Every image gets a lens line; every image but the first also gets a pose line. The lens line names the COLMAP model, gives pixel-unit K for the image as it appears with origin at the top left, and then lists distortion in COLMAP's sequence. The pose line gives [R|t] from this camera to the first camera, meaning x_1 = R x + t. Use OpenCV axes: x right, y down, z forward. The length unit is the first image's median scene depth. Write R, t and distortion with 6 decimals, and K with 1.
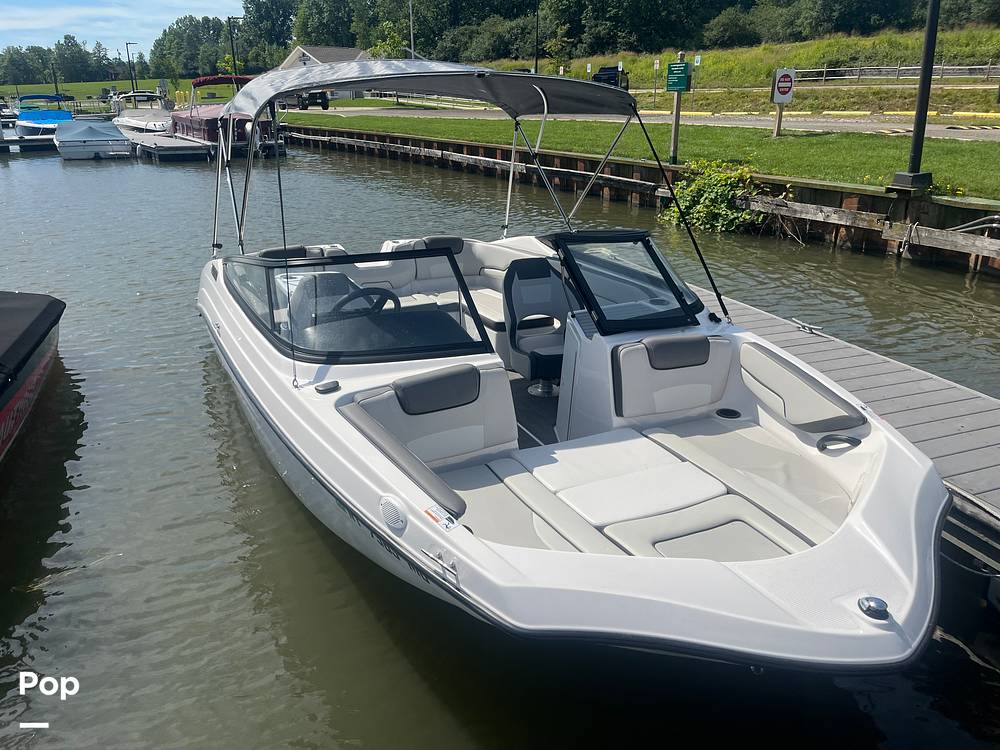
lens RADIAL K [[753.9, 0, 484.5], [0, 753.9, 444.1], [0, 0, 1]] dist [0.025593, -0.054801]
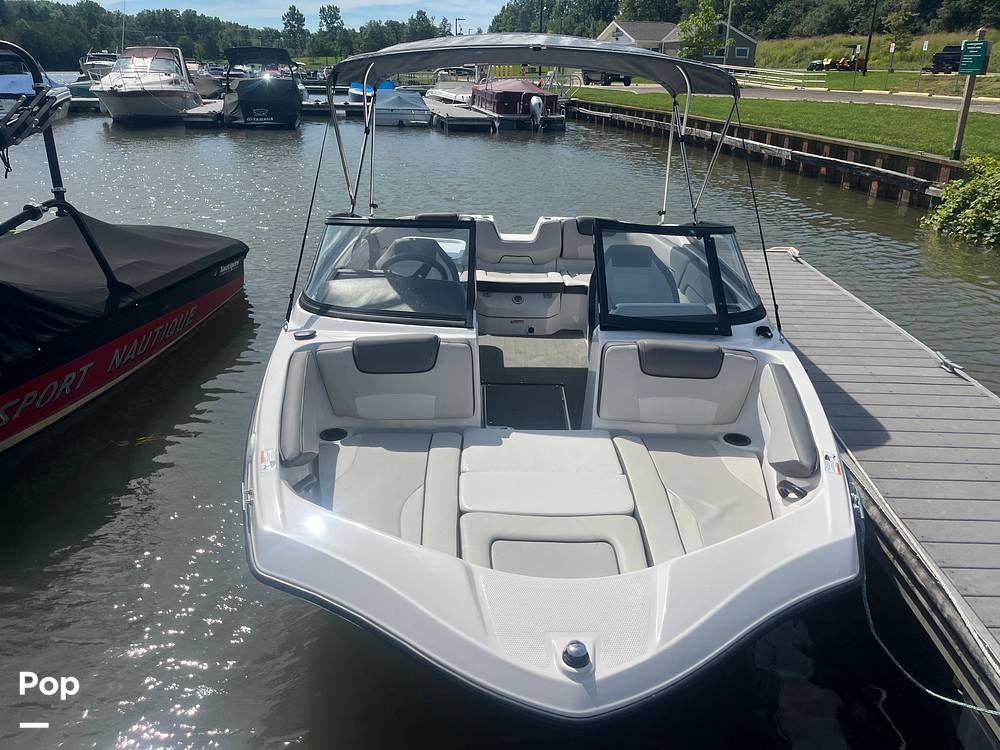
lens RADIAL K [[753.9, 0, 484.5], [0, 753.9, 444.1], [0, 0, 1]] dist [0.025593, -0.054801]
pose [[0.896249, 0.203784, -0.393966, 0.160071], [-0.193769, 0.978857, 0.065513, -0.014063], [0.398987, 0.017622, 0.916787, 0.030870]]
